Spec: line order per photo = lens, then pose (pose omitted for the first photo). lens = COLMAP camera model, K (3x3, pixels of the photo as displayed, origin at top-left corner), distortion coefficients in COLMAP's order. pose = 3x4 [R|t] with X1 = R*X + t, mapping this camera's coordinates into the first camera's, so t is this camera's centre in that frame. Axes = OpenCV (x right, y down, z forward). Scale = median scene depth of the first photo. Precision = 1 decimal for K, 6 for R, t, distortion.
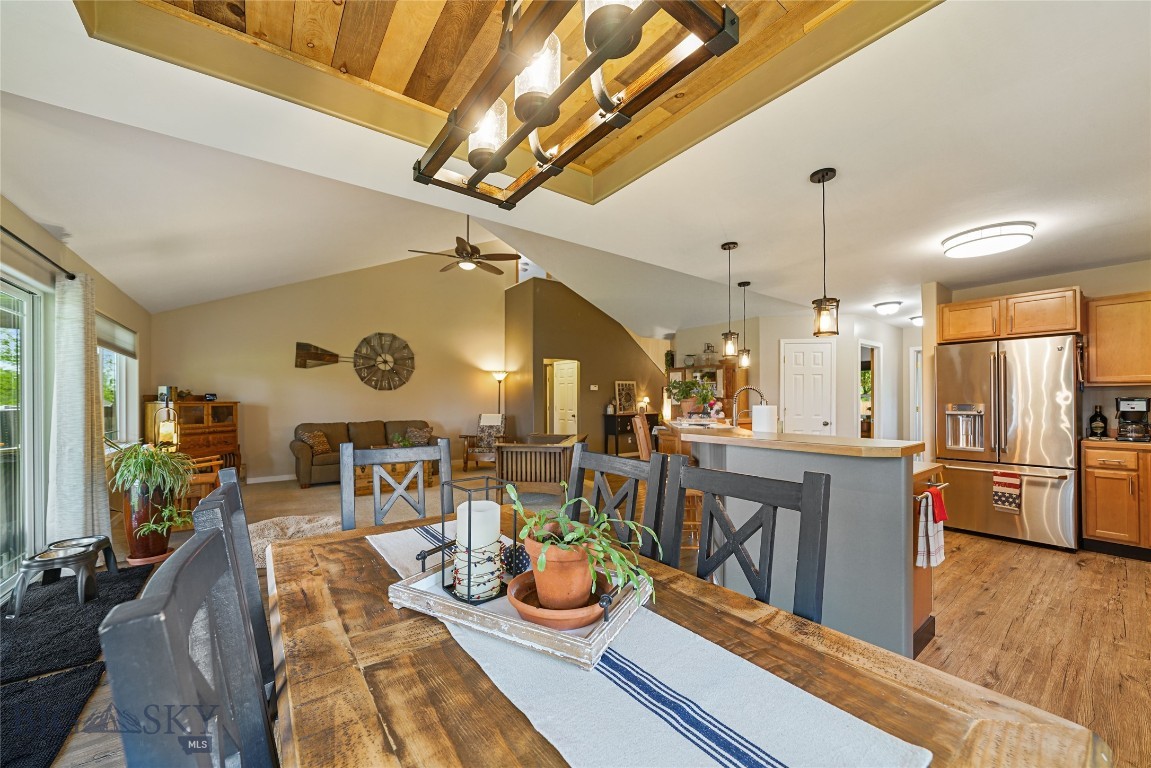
lens RADIAL K [[429.0, 0, 568.6], [0, 429.0, 398.6], [0, 0, 1]] dist [-0.017987, 0.003952]
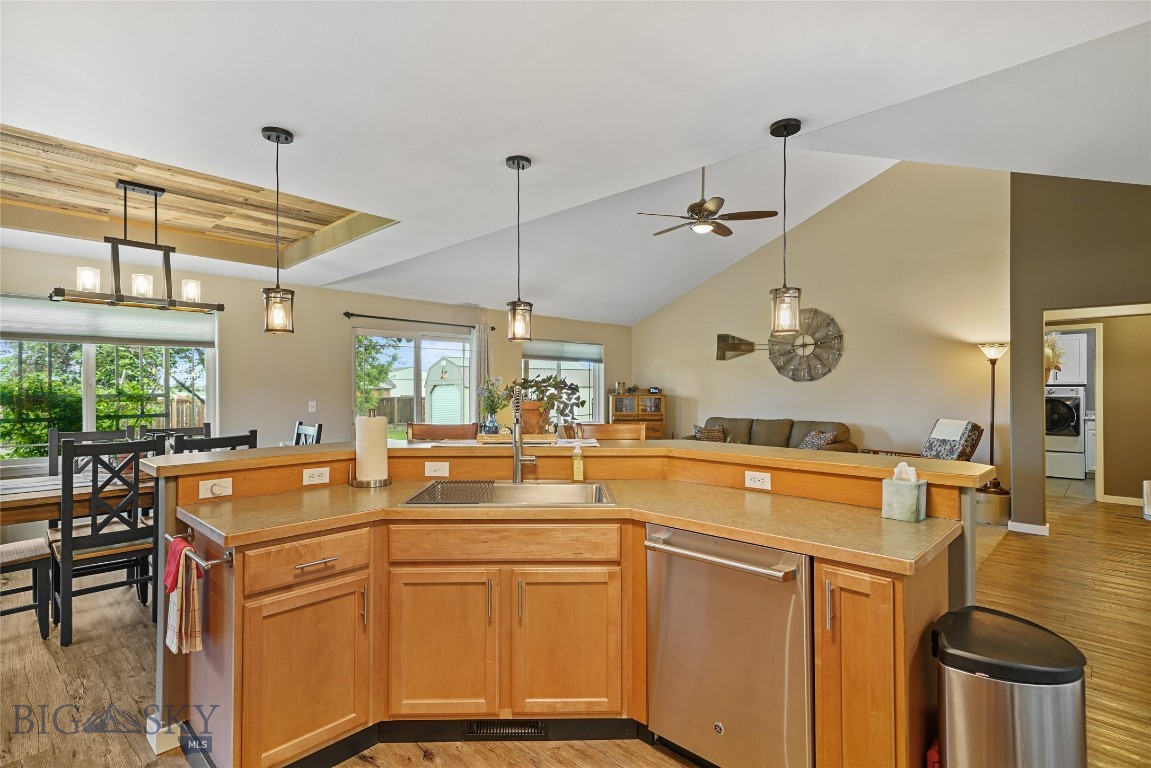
lens RADIAL K [[558.3, 0, 572.2], [0, 558.3, 386.7], [0, 0, 1]] dist [0.017650, 0.001102]
pose [[0.169436, 0.000185, -0.985541, 0.923206], [0.005212, 0.999986, 0.001084, -0.023303], [0.985527, -0.005320, 0.169433, 0.724677]]
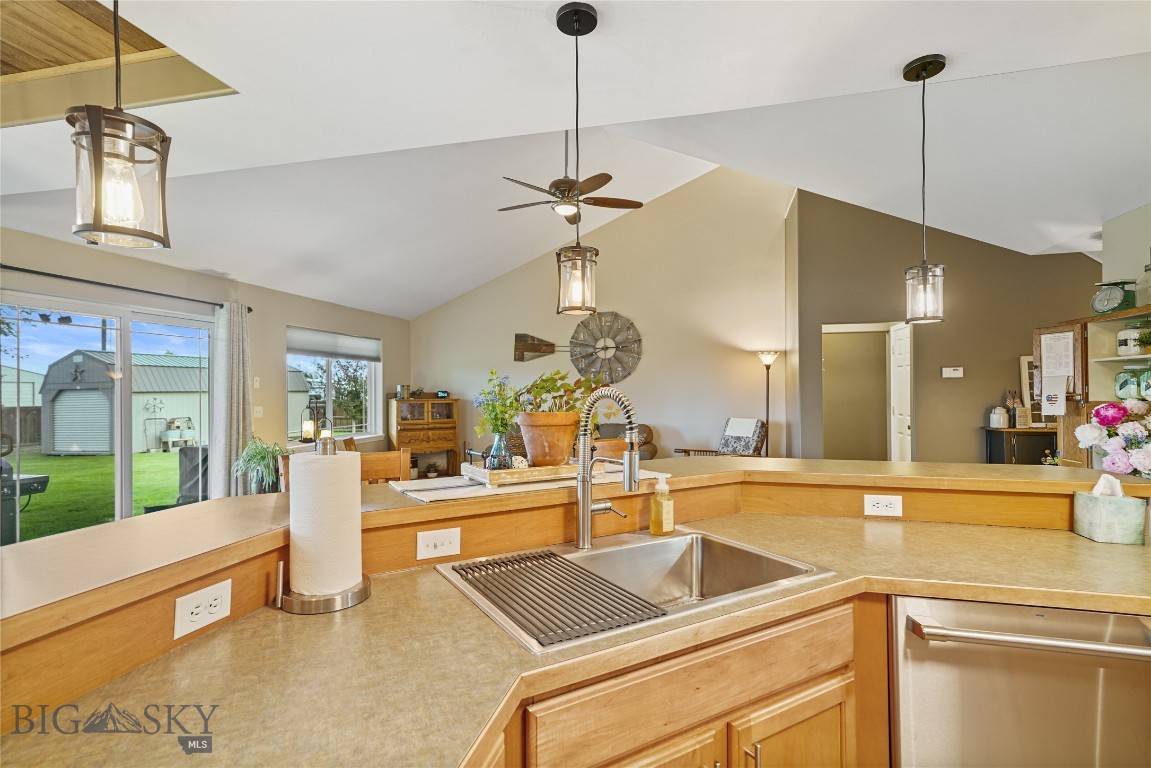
lens RADIAL K [[558.3, 0, 572.2], [0, 558.3, 386.7], [0, 0, 1]] dist [0.017650, 0.001102]
pose [[0.639318, -0.006546, -0.768915, 0.583123], [0.007978, 0.999966, -0.001879, -0.023717], [0.768901, -0.004933, 0.639348, 0.524181]]
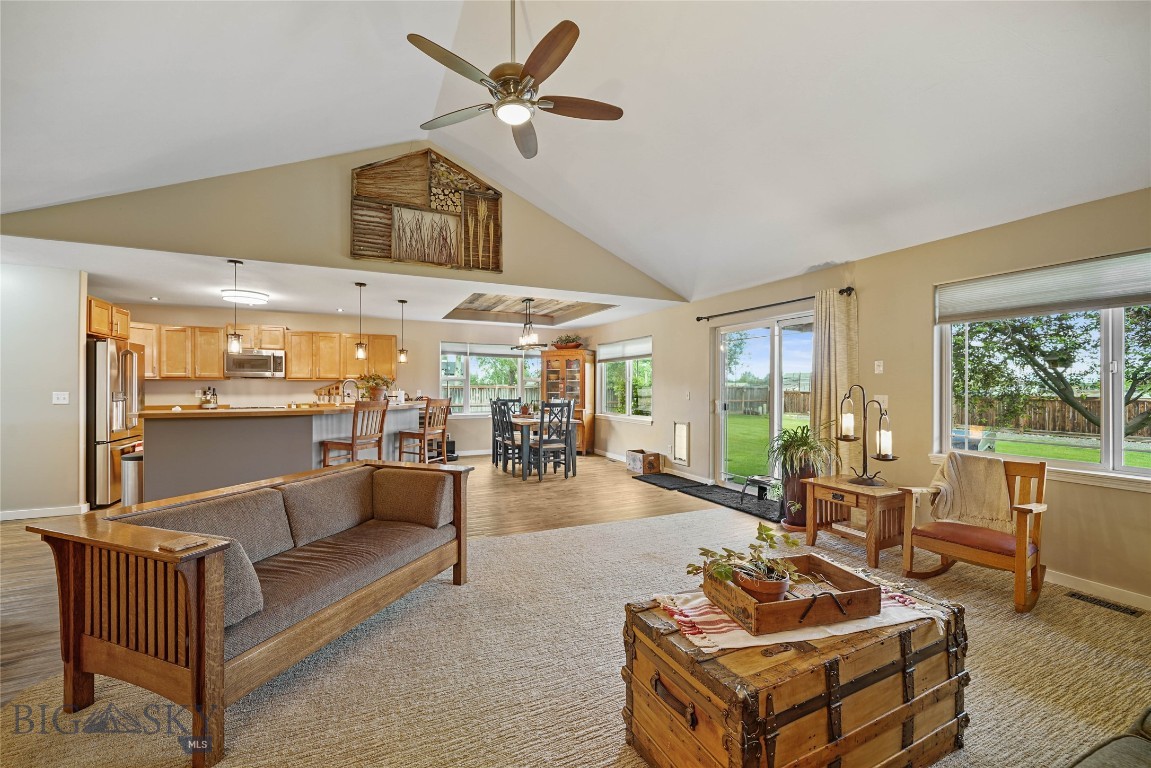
lens RADIAL K [[451.6, 0, 569.4], [0, 451.6, 387.0], [0, 0, 1]] dist [-0.002723, -0.000061]
pose [[-0.979850, -0.000606, 0.199735, -0.498673], [-0.001229, 0.999995, -0.002994, 0.001340], [-0.199732, -0.003179, -0.979845, 1.840977]]
